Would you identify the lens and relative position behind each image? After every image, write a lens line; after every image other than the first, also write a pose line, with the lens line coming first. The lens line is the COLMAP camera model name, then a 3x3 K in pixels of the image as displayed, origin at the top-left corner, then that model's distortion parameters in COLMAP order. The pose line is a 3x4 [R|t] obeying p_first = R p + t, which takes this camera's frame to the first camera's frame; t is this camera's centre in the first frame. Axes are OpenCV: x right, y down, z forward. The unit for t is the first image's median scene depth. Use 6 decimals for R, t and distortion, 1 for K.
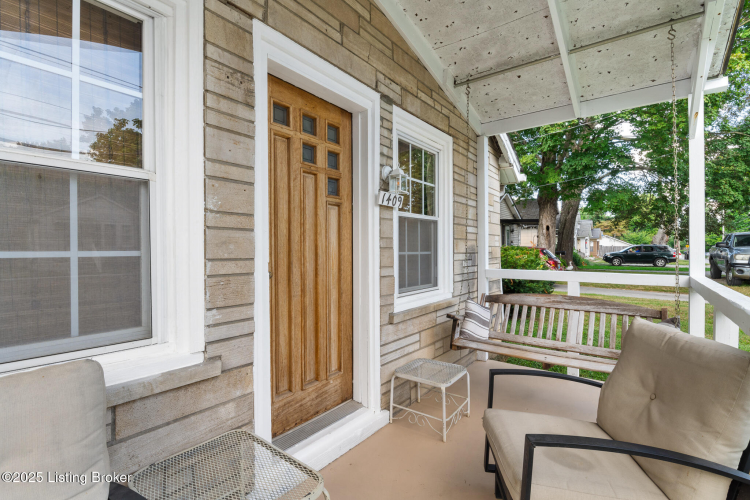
lens RADIAL K [[350.5, 0, 377.3], [0, 350.5, 249.6], [0, 0, 1]] dist [-0.009881, -0.002504]
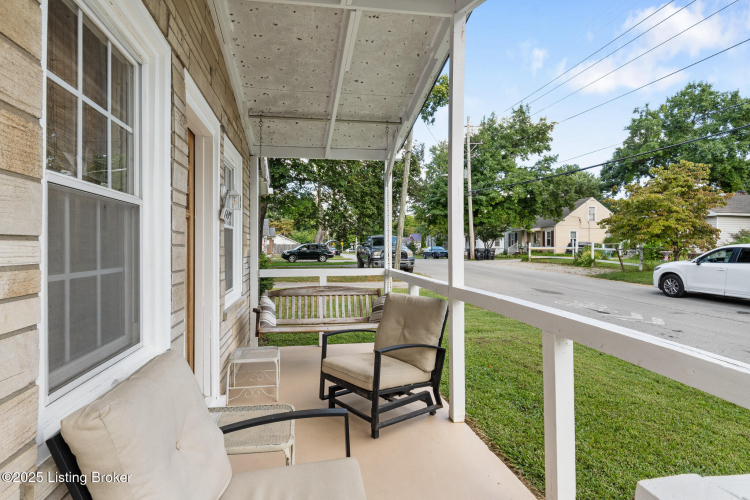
lens RADIAL K [[383.9, 0, 369.3], [0, 383.9, 243.9], [0, 0, 1]] dist [-0.001298, 0.000114]
pose [[0.680857, 0.002523, 0.732412, -0.444935], [0.004213, 0.999964, -0.007361, -0.024699], [-0.732404, 0.008097, 0.680822, -0.176971]]
